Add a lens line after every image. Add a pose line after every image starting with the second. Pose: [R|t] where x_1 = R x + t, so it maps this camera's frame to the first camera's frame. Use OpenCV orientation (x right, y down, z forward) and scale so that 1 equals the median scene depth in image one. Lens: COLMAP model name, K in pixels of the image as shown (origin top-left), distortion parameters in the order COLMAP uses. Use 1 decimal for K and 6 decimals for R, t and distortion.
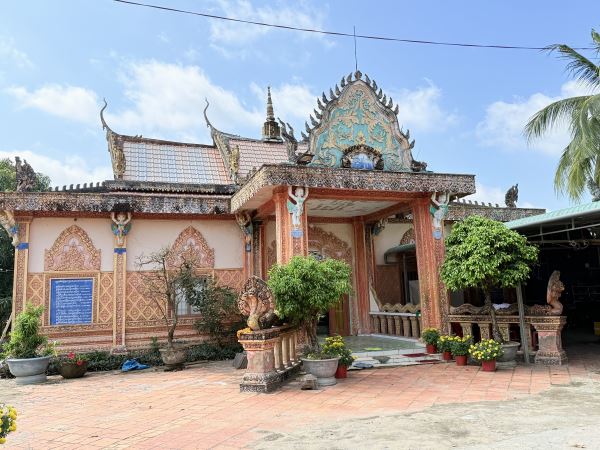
lens RADIAL K [[495.4, 0, 300.0], [0, 495.4, 225.0], [0, 0, 1]] dist [-0.001491, -0.001420]
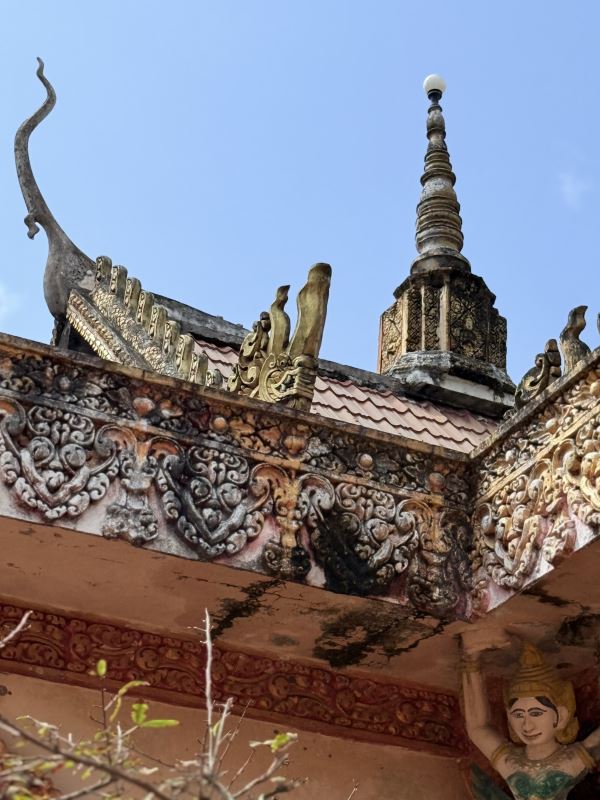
lens RADIAL K [[2141.2, 0, 300.0], [0, 2141.2, 400.0], [0, 0, 1]] dist [-0.000849, 0.082908]
pose [[0.990582, 0.119678, 0.066515, -0.142804], [-0.087326, 0.926387, -0.366308, 0.063467], [-0.105457, 0.357049, 0.928113, 0.432451]]
